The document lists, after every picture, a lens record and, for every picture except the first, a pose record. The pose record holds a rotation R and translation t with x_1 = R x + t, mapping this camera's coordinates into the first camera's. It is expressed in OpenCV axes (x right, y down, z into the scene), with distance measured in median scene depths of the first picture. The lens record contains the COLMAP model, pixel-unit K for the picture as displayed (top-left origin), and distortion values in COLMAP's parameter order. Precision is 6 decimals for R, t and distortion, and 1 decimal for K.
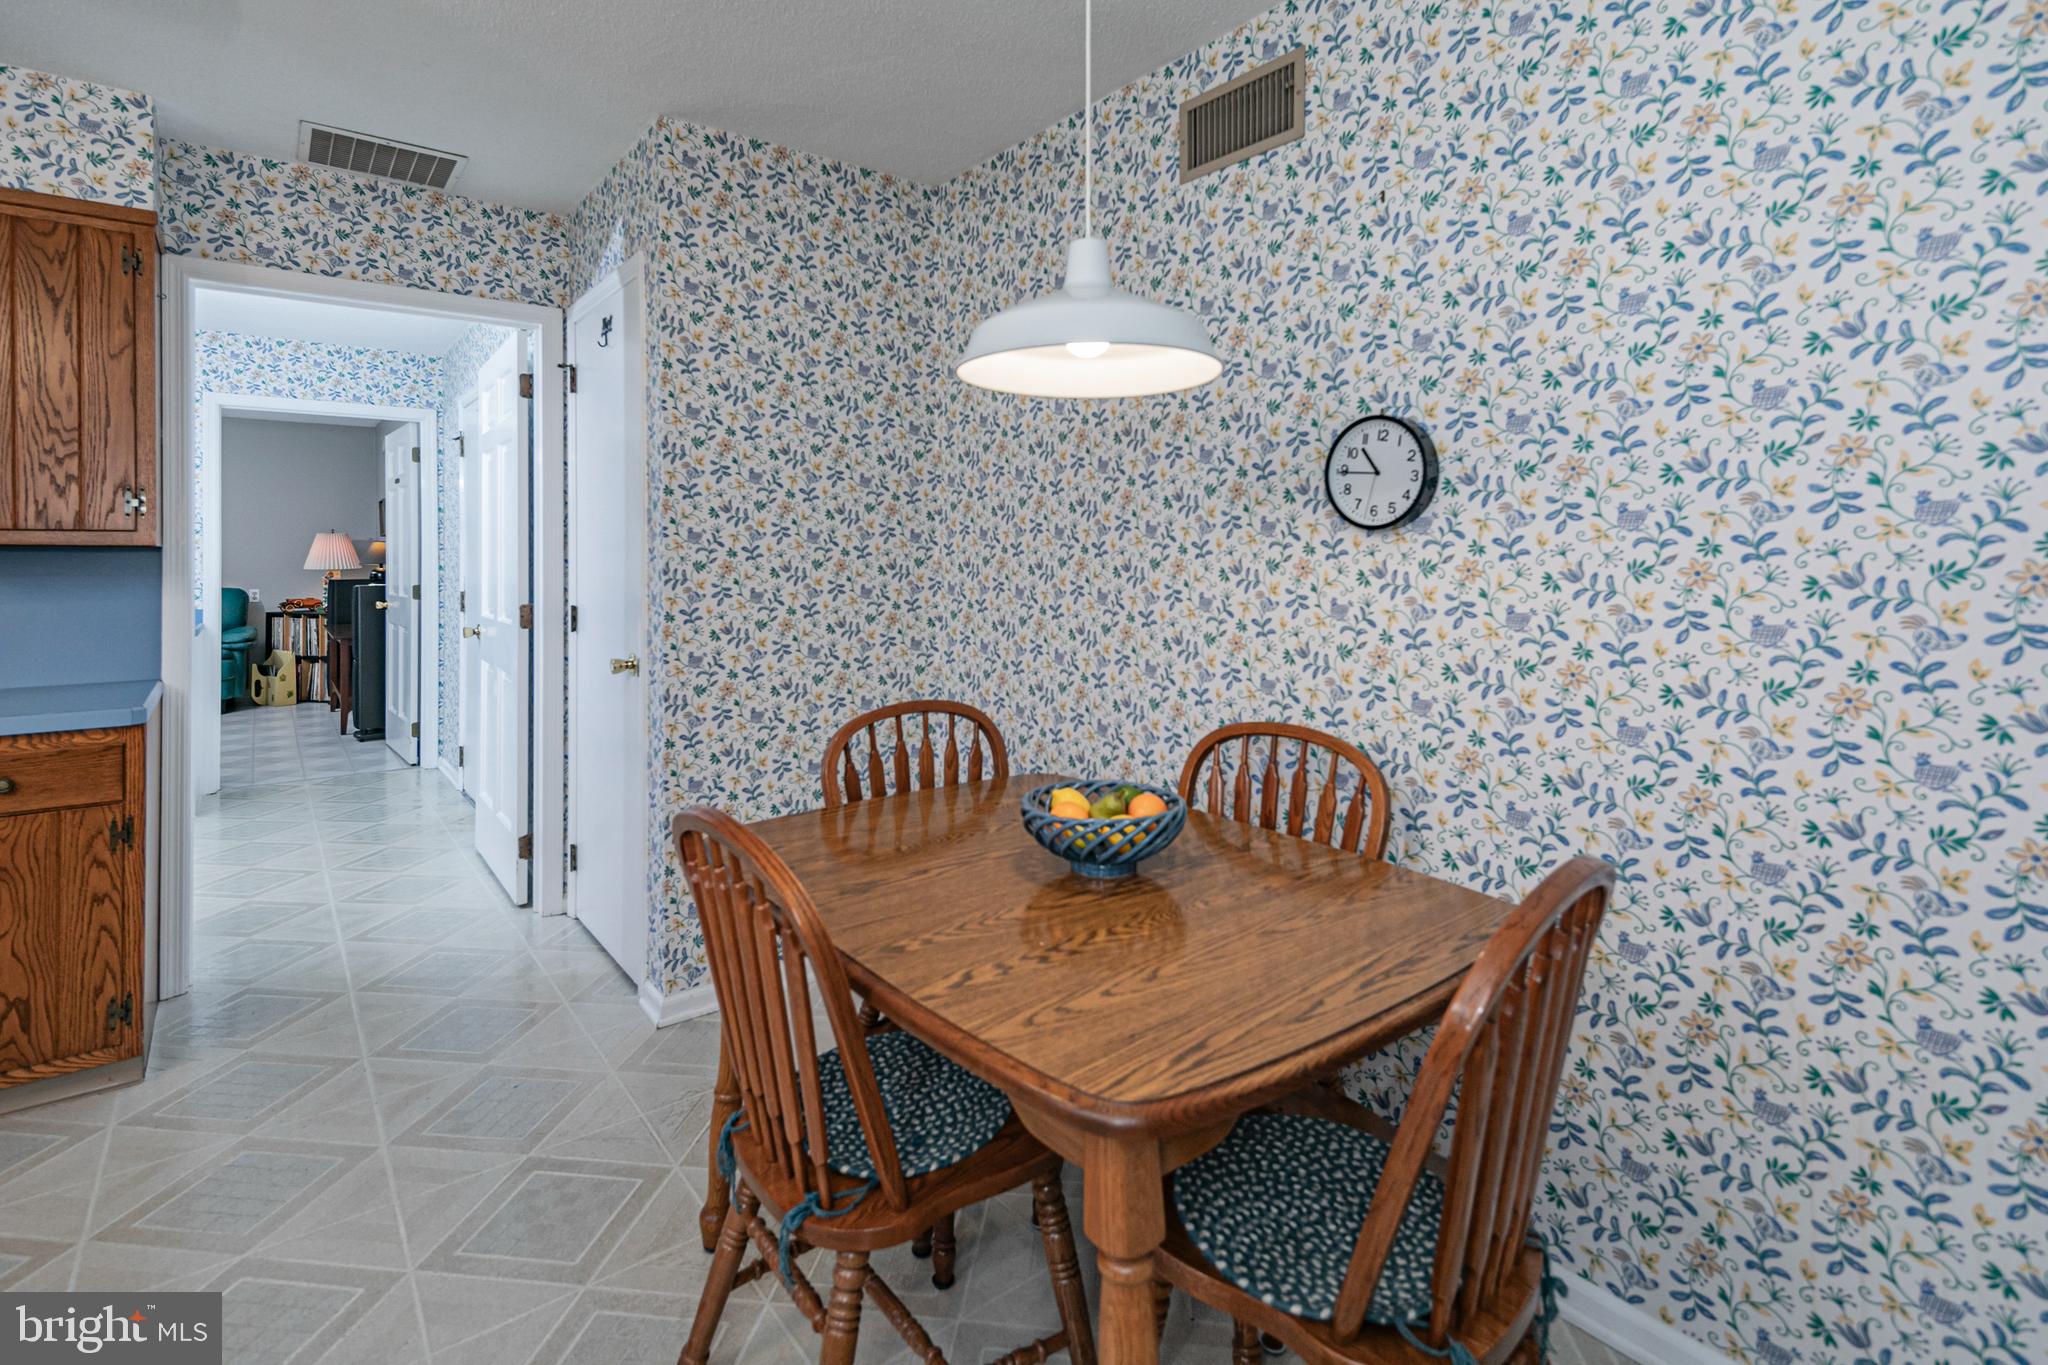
lens RADIAL K [[985.6, 0, 1022.5], [0, 985.6, 564.6], [0, 0, 1]] dist [0.016934, -0.000468]
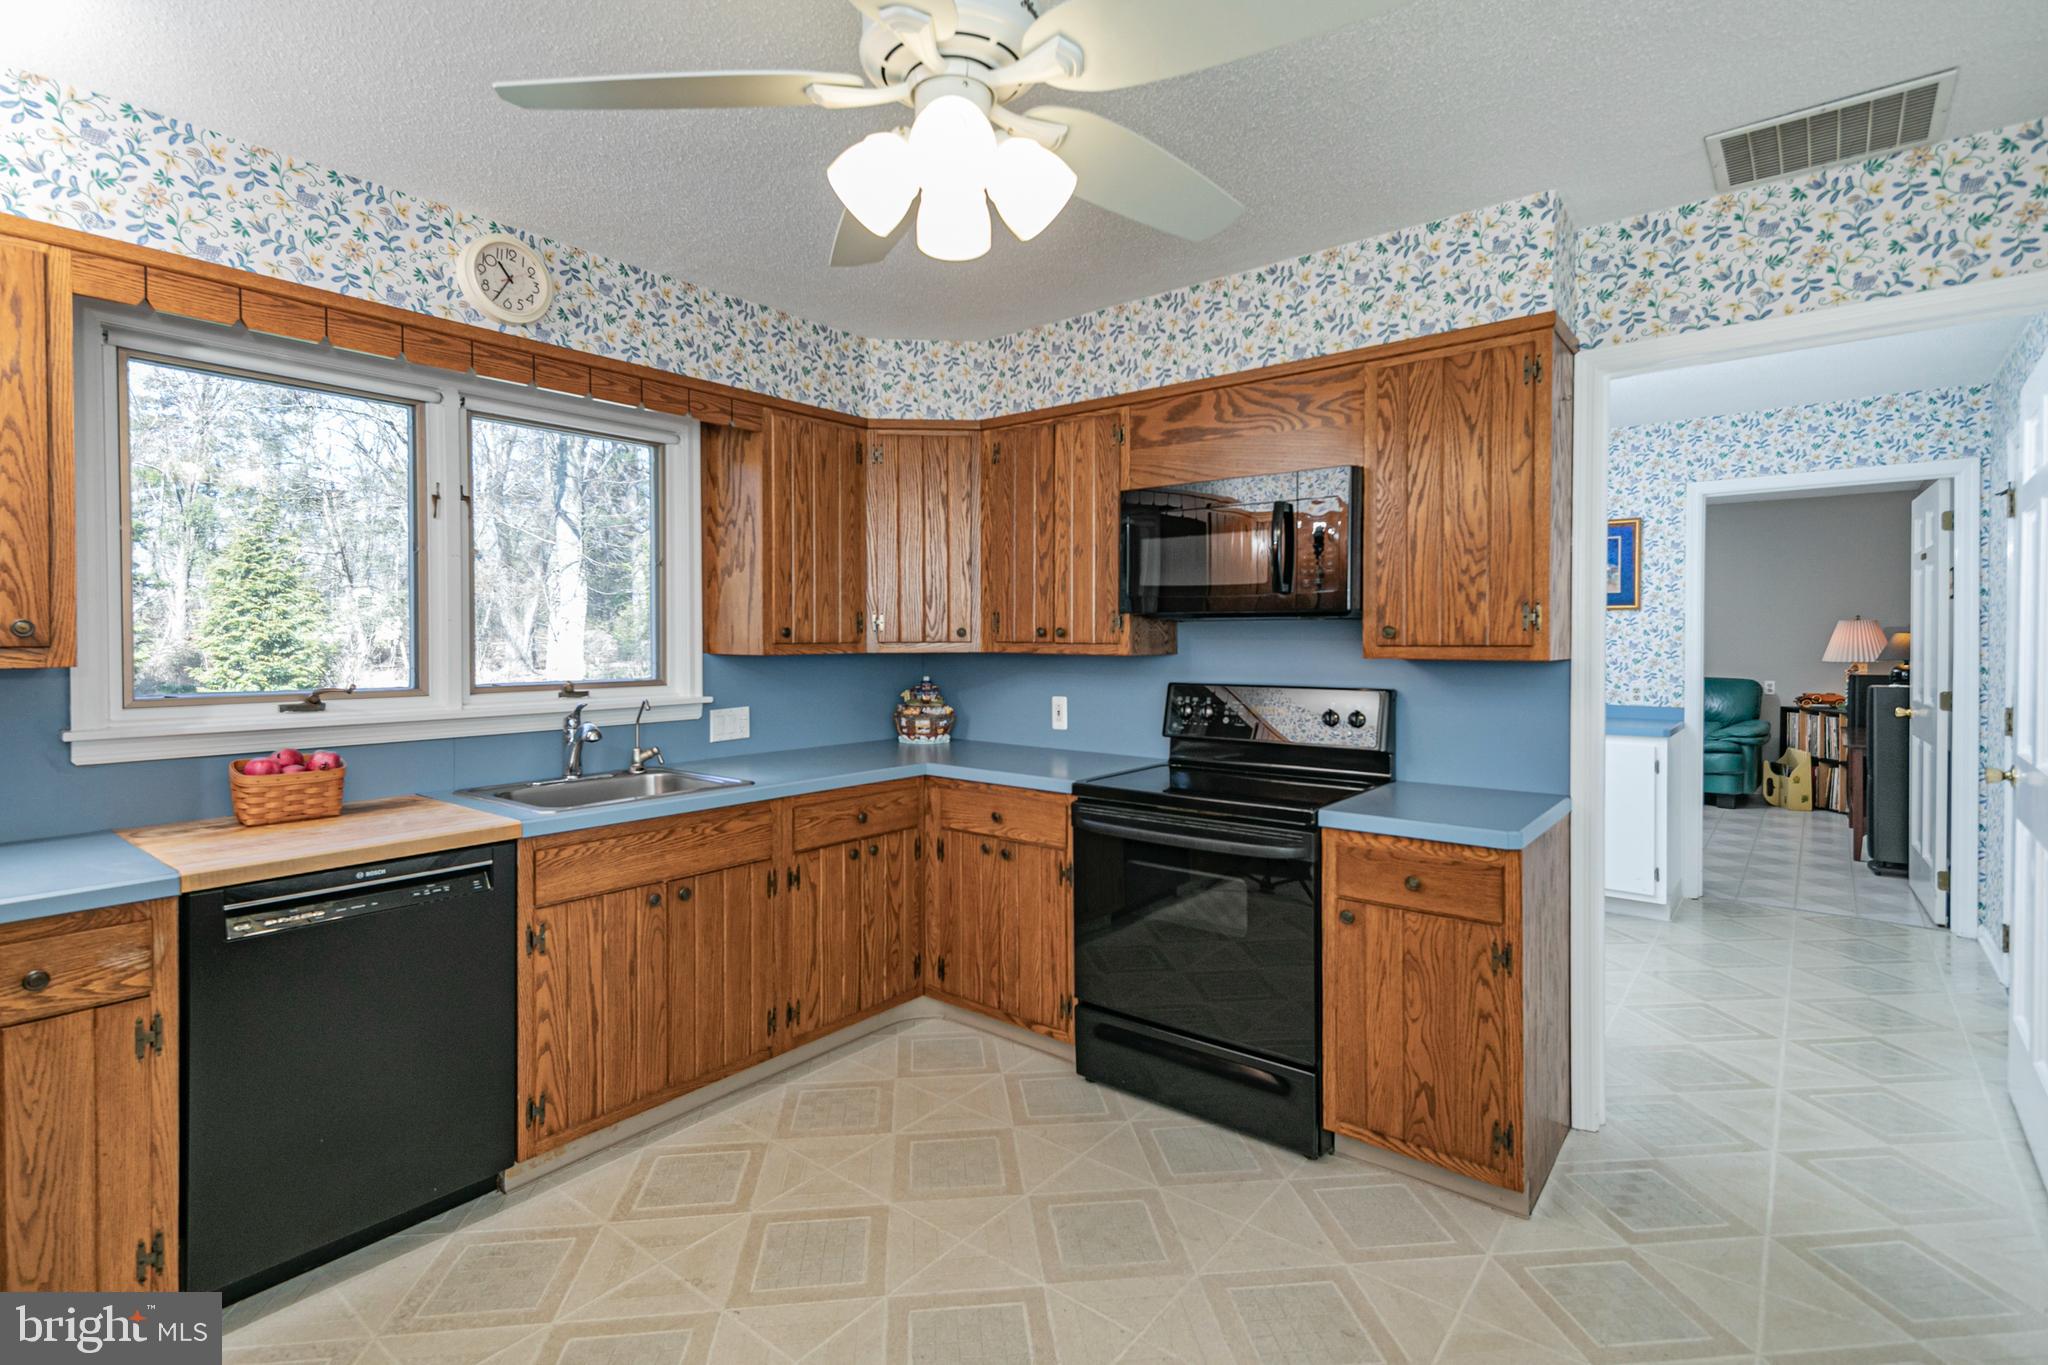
lens RADIAL K [[982.3, 0, 1018.0], [0, 982.3, 650.2], [0, 0, 1]] dist [0.021823, -0.000795]
pose [[0.231576, 0.010365, -0.972762, -0.039675], [-0.003274, 0.999946, 0.009876, -0.023117], [0.972811, 0.000898, 0.231598, 0.178205]]
